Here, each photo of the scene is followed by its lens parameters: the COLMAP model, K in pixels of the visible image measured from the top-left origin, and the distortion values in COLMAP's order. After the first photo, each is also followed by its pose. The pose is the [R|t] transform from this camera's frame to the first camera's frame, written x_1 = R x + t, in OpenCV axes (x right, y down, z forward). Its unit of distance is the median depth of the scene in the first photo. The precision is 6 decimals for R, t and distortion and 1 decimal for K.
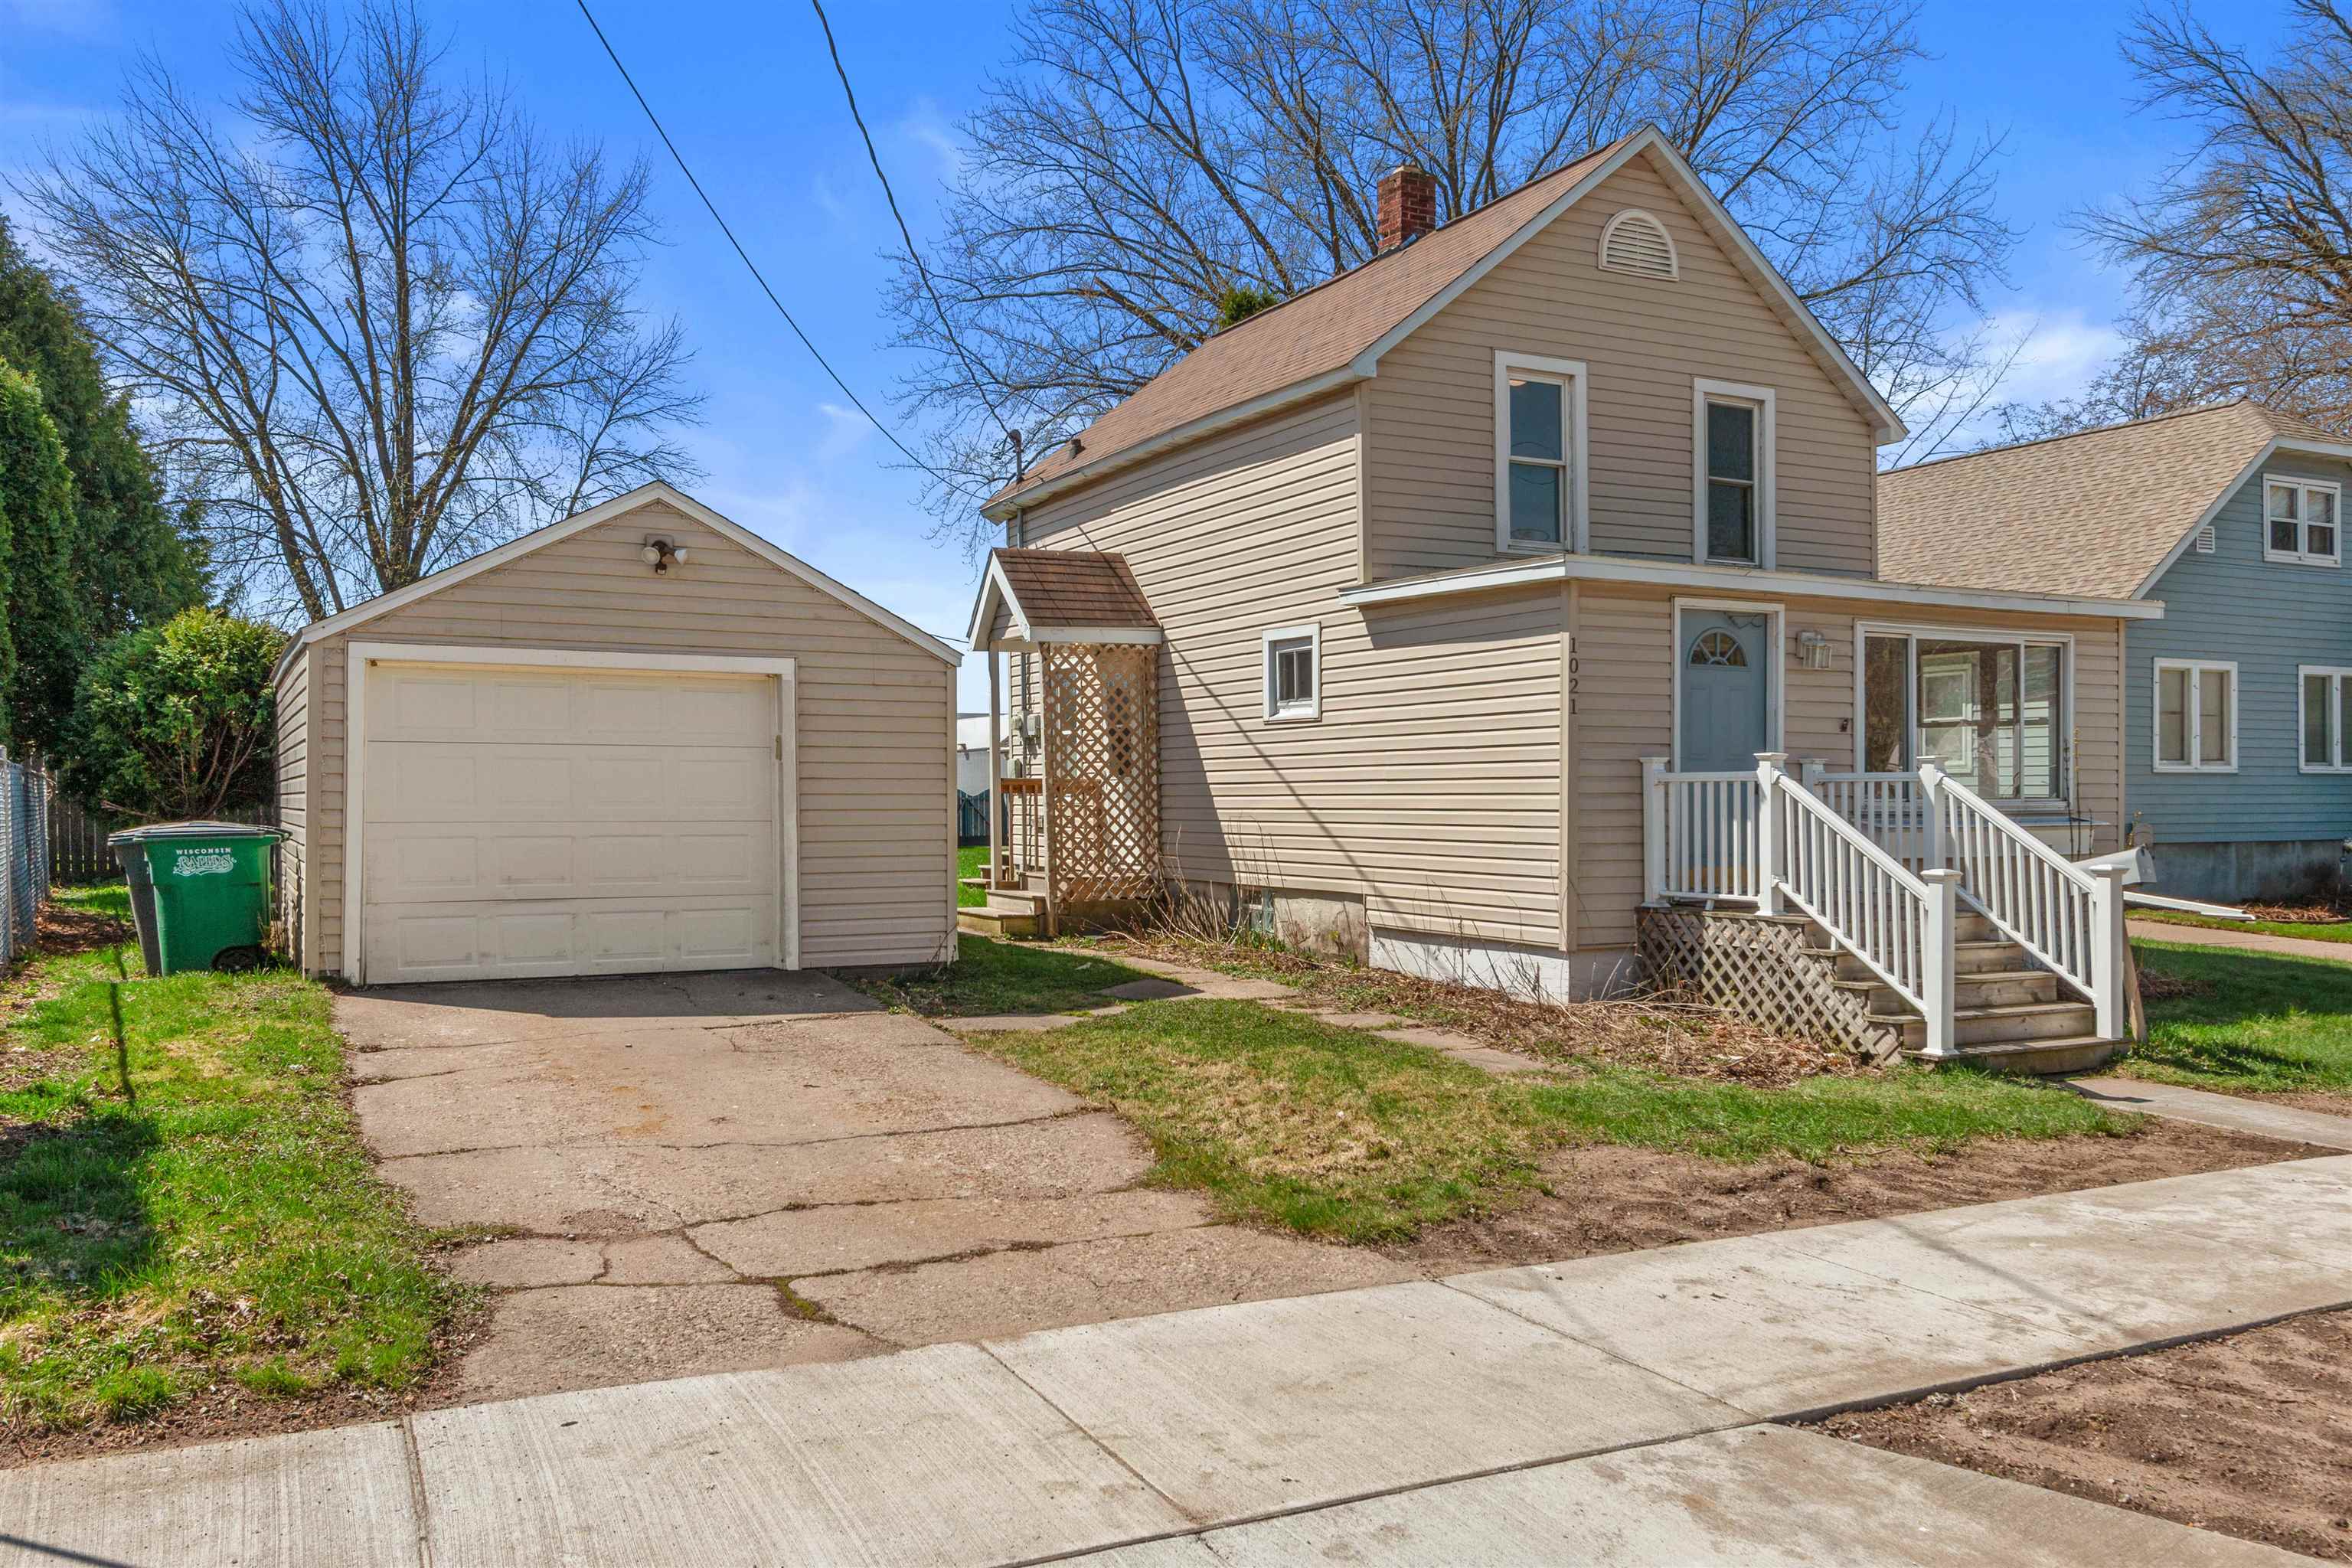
lens RADIAL K [[1744.1, 0, 1183.6], [0, 1744.1, 729.8], [0, 0, 1]] dist [0.007055, 0.001041]
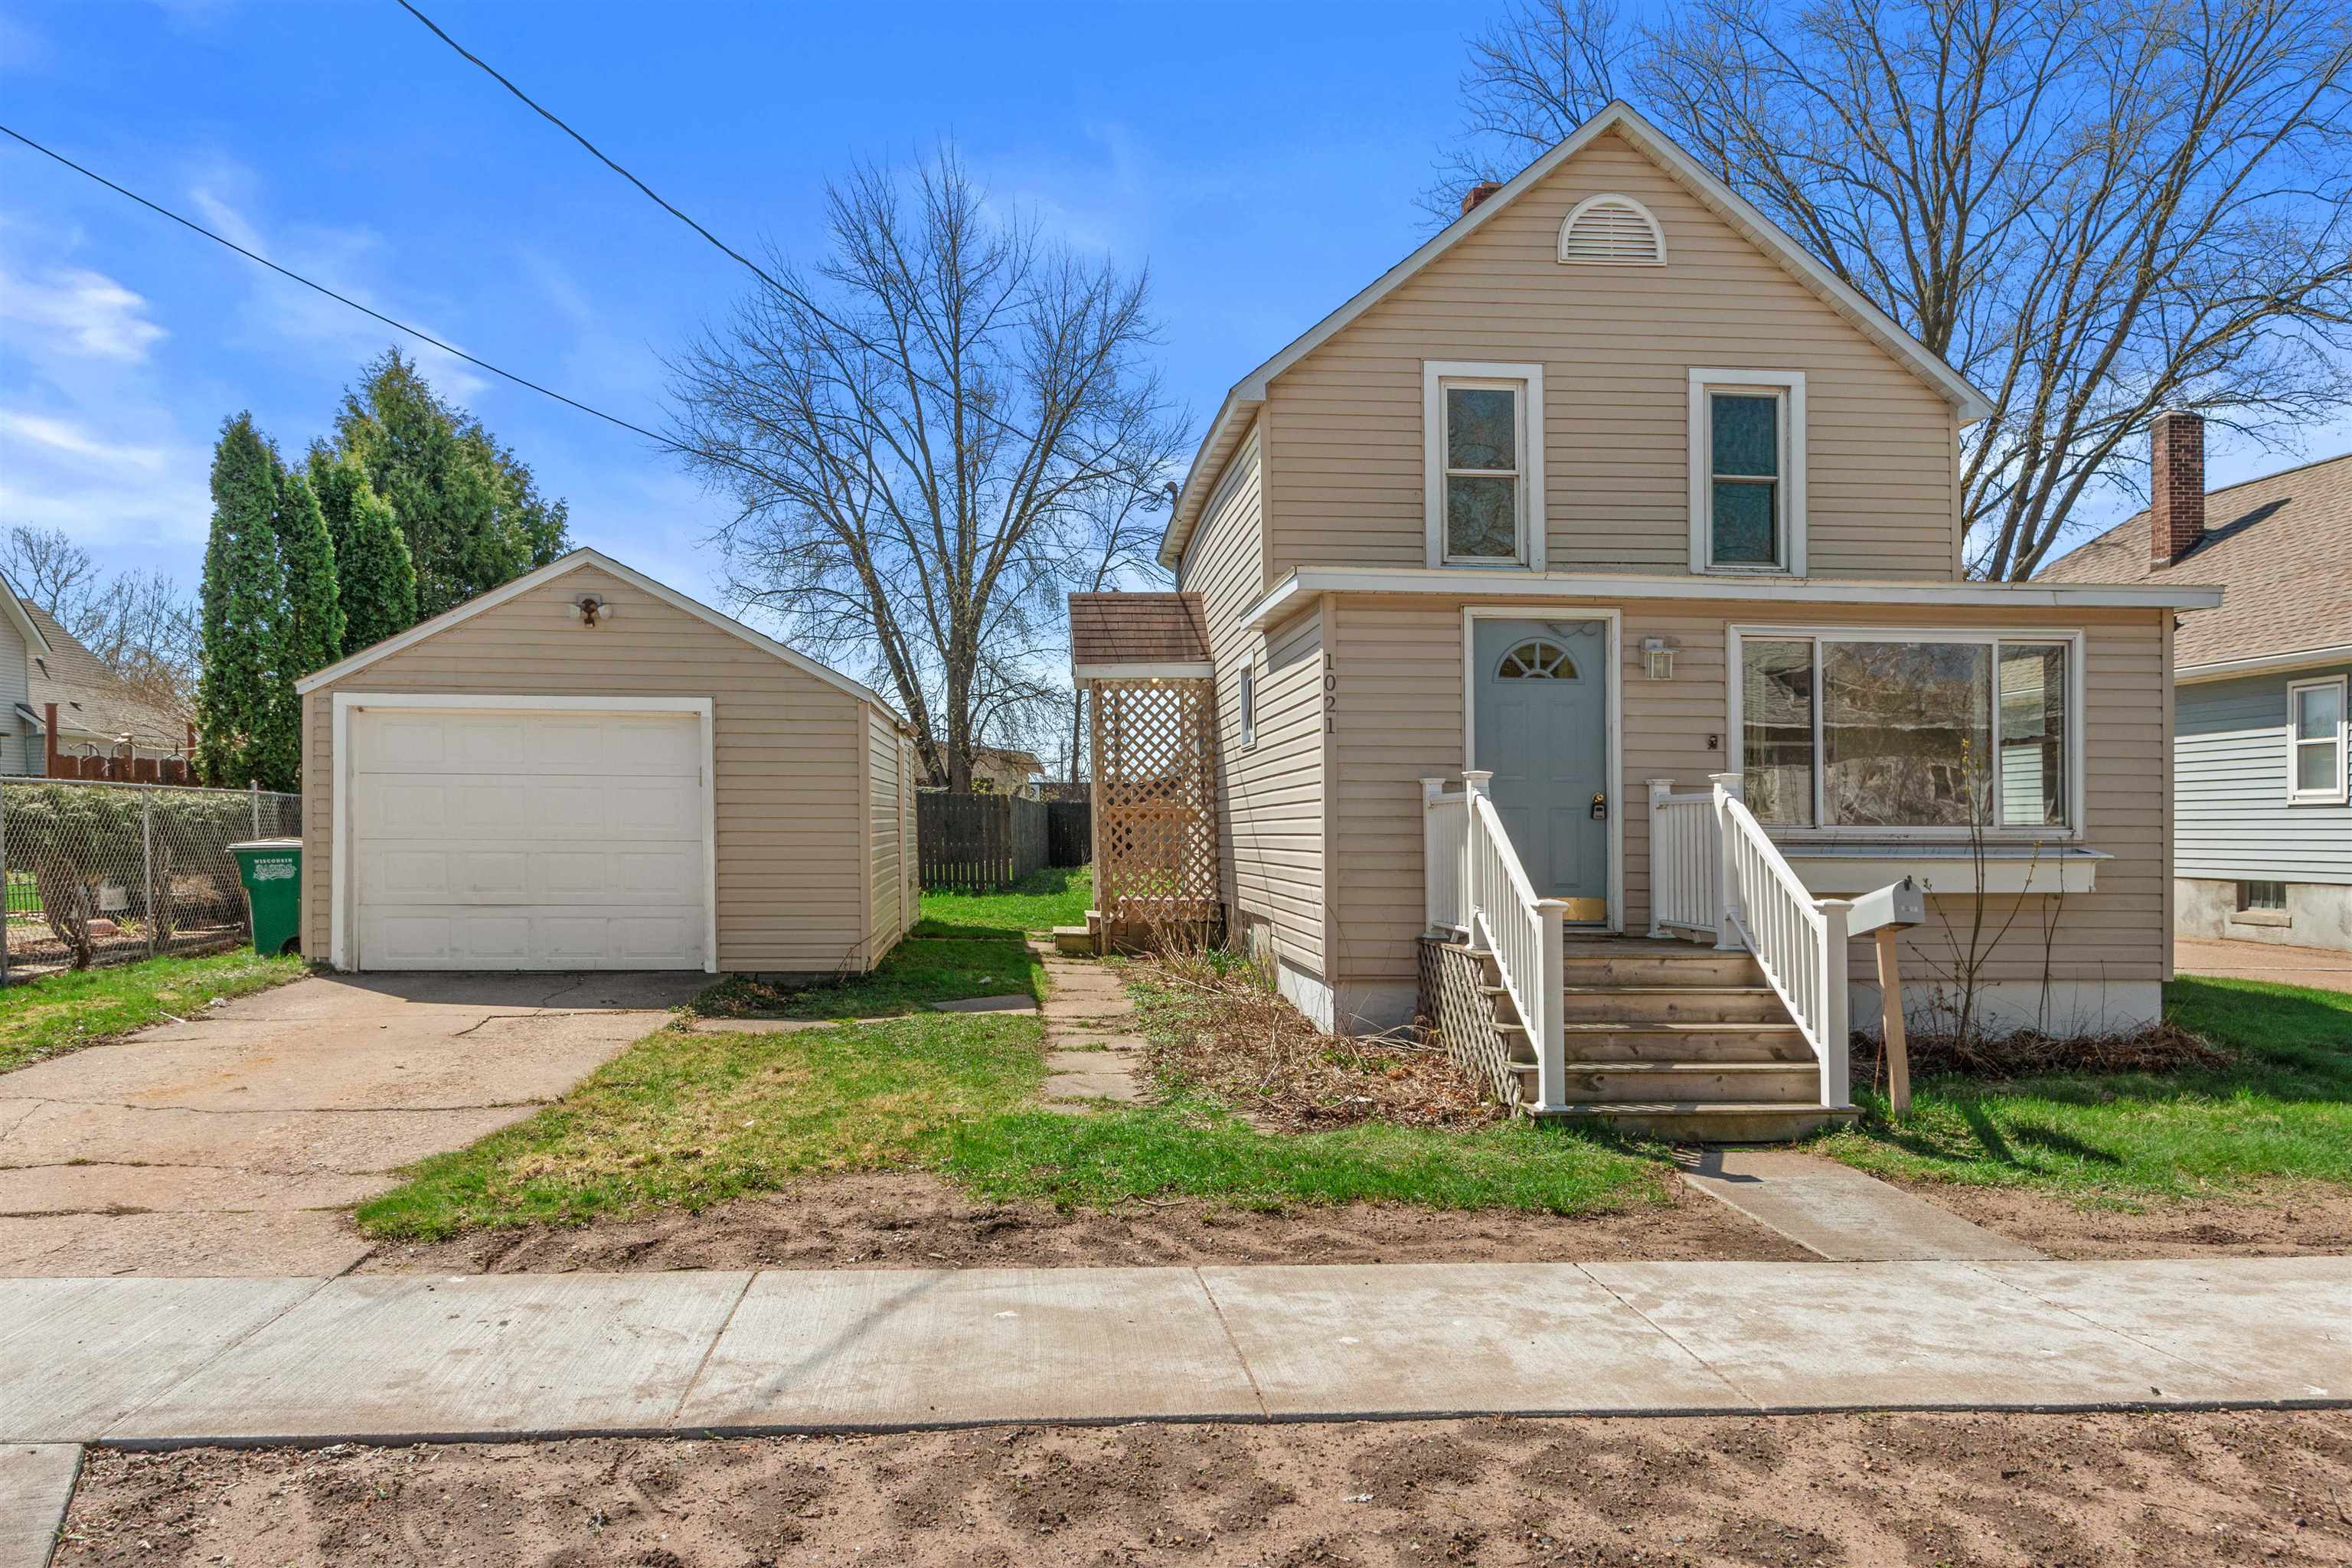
lens RADIAL K [[1605.0, 0, 1190.3], [0, 1605.0, 784.5], [0, 0, 1]] dist [0.002262, 0.009655]
pose [[0.930847, -0.006472, -0.365351, 0.447008], [0.009227, 0.999941, 0.005793, 0.012303], [0.365292, -0.008764, 0.930852, 0.145309]]
